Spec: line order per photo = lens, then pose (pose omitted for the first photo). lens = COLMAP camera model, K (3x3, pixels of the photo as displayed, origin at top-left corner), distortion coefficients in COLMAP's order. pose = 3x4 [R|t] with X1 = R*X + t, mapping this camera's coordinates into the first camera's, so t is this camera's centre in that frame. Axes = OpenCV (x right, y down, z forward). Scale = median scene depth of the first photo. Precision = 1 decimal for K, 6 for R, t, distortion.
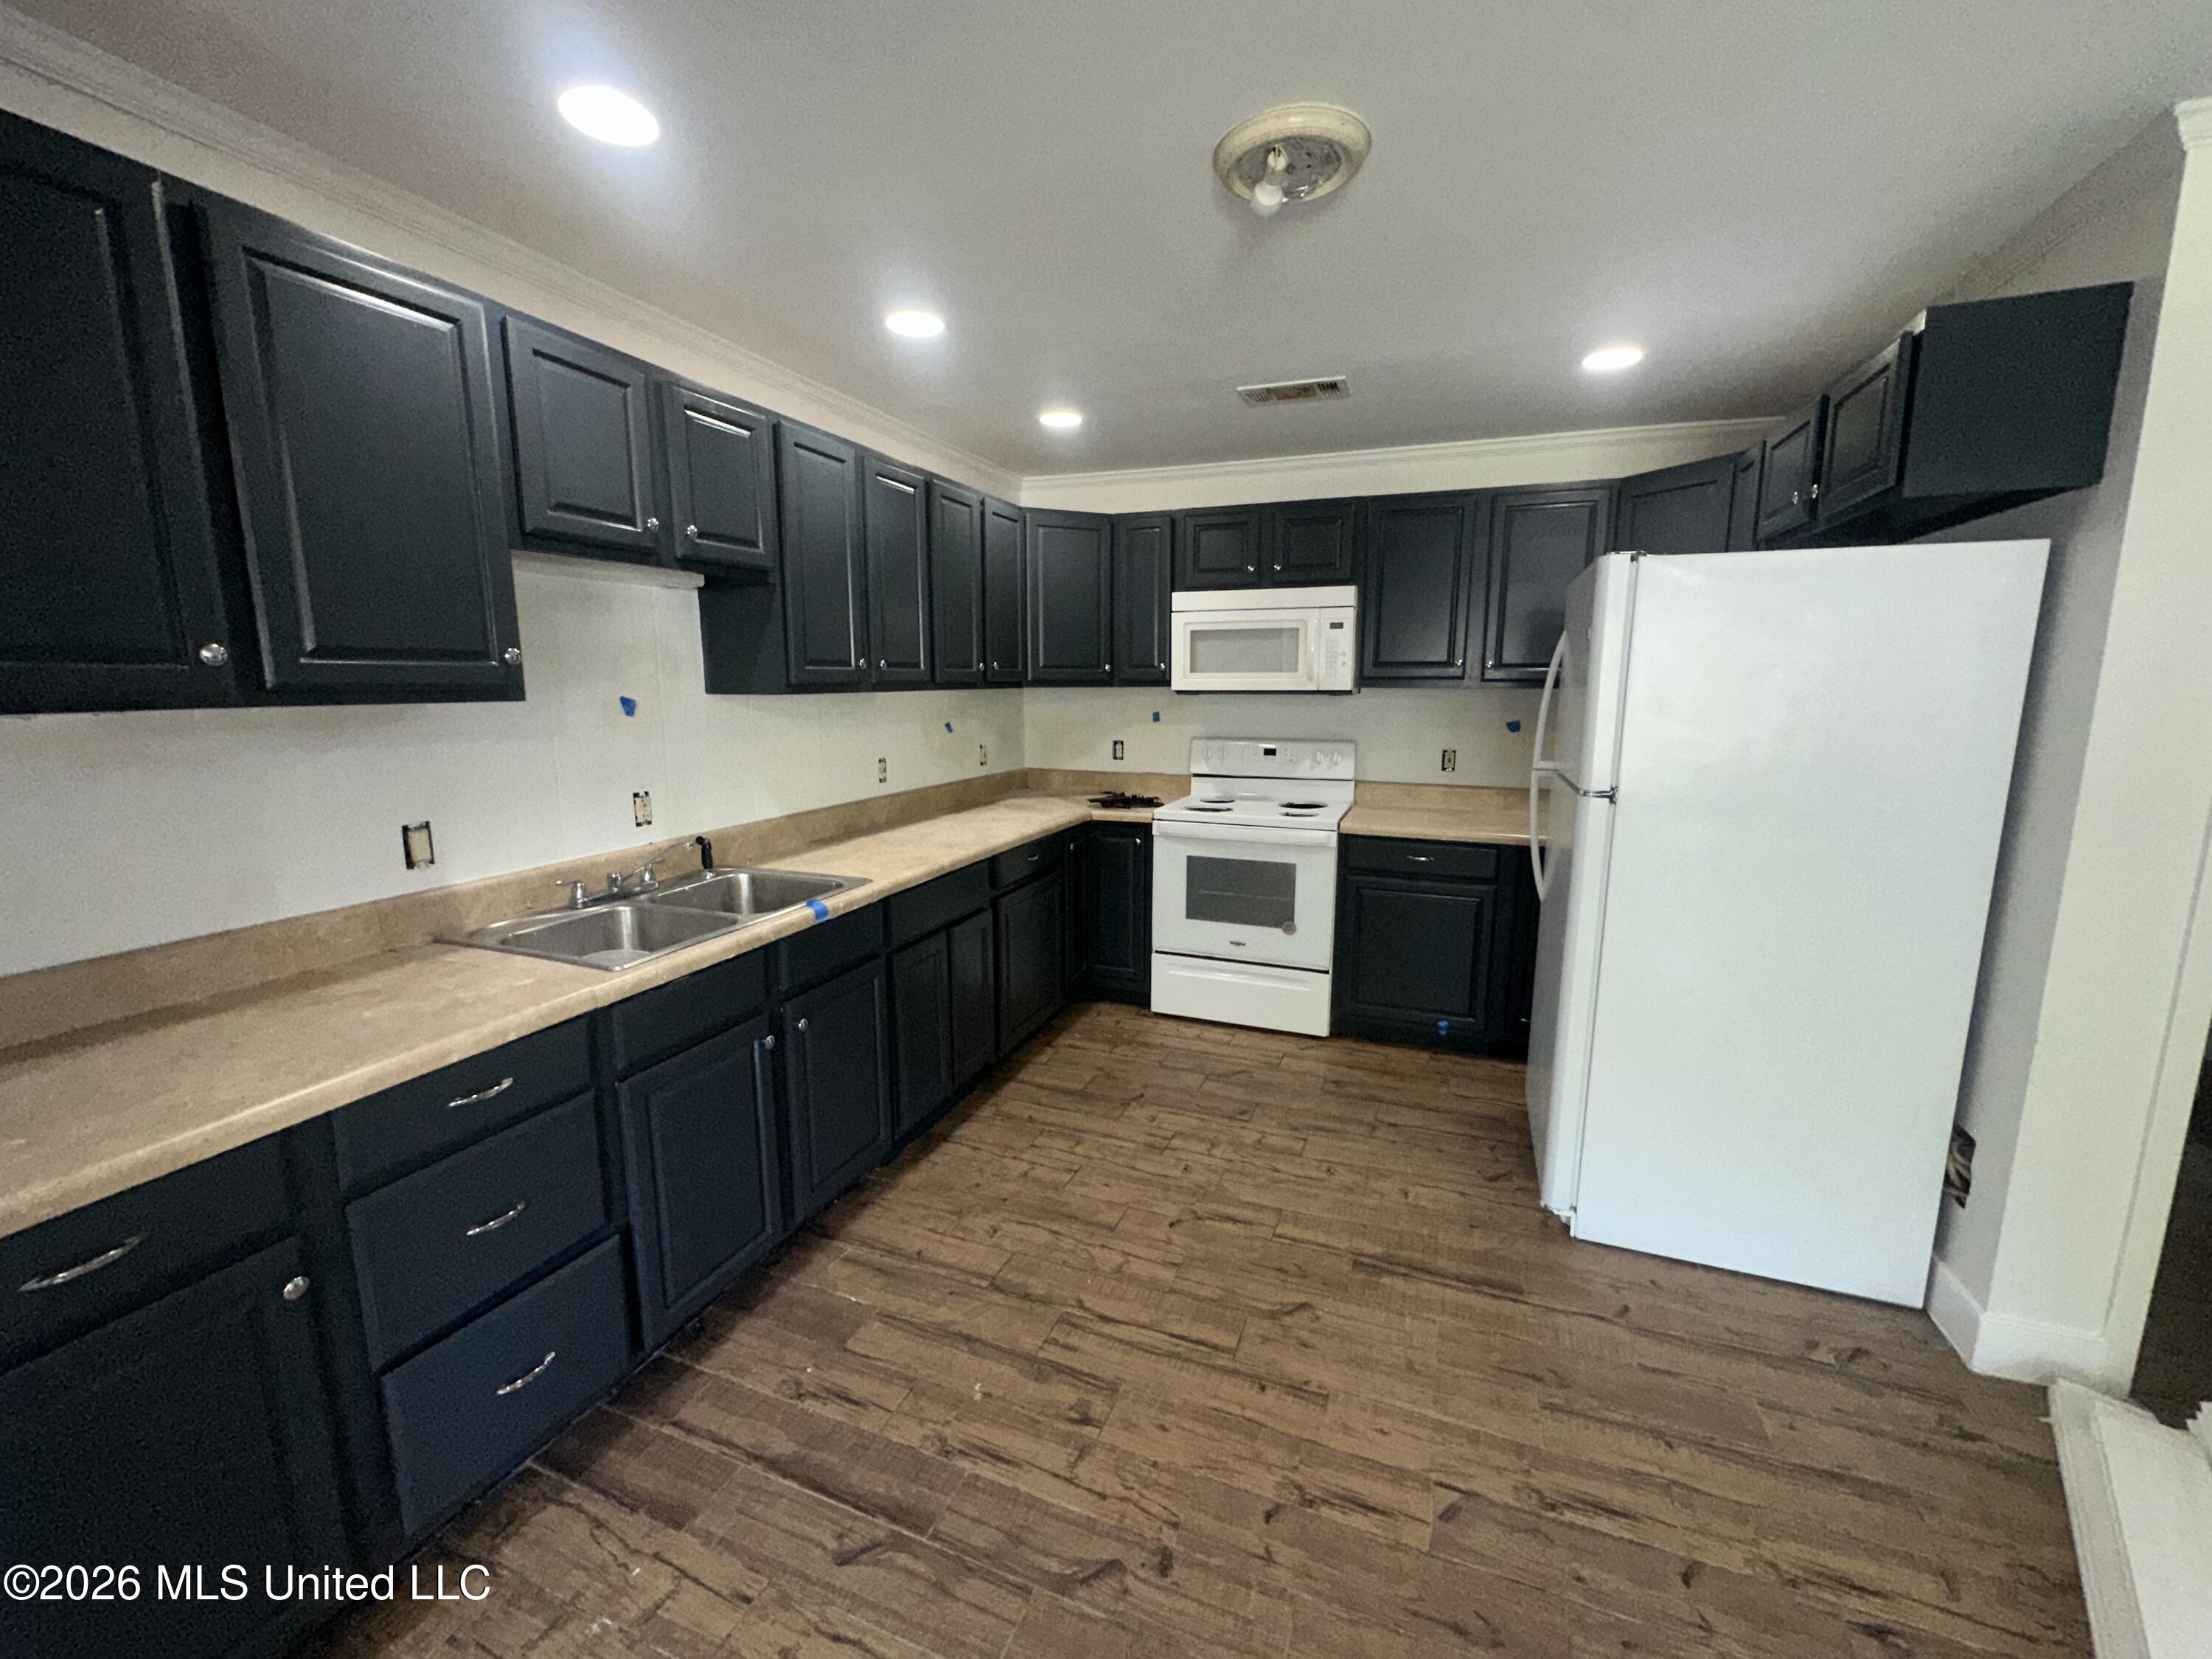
lens RADIAL K [[886.3, 0, 1104.6], [0, 886.3, 827.8], [0, 0, 1]] dist [-0.004518, 0.000642]
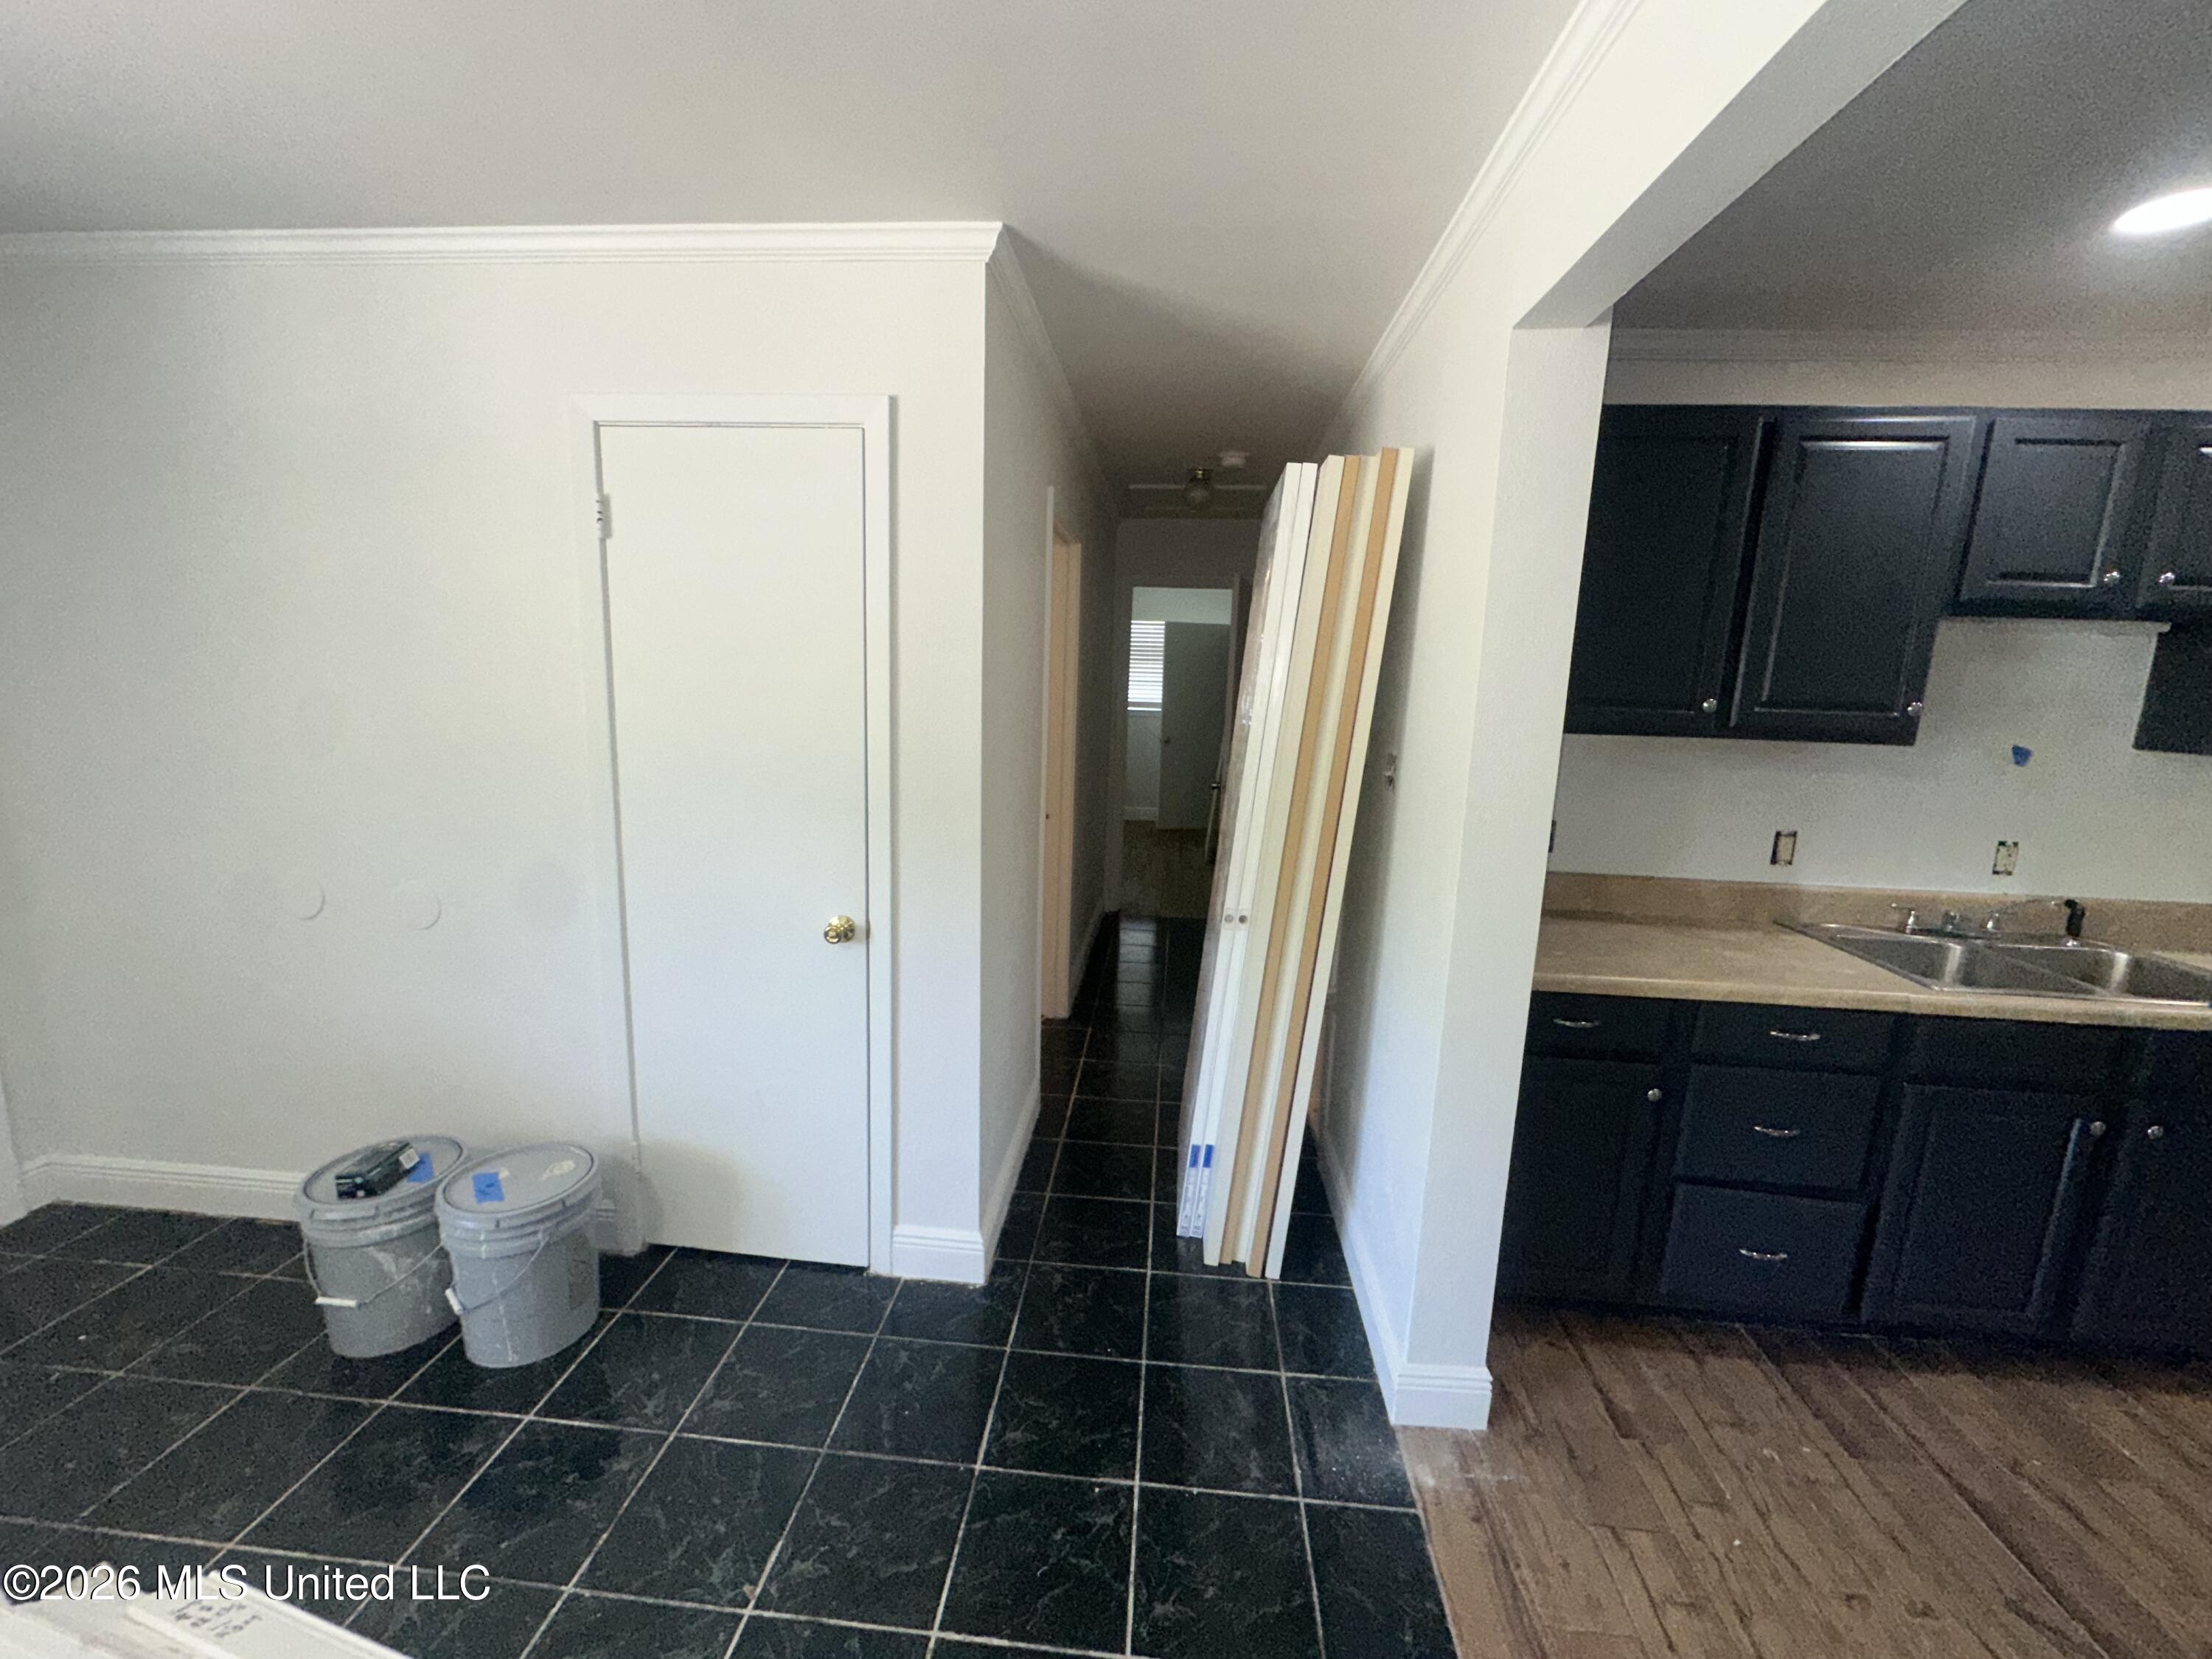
lens RADIAL K [[886.3, 0, 1102.3], [0, 886.3, 828.6], [0, 0, 1]] dist [-0.004518, 0.000642]
pose [[0.276465, 0.174449, -0.945058, 0.153092], [-0.192049, 0.973580, 0.123532, 0.021954], [0.941639, 0.147345, 0.302664, -0.310035]]
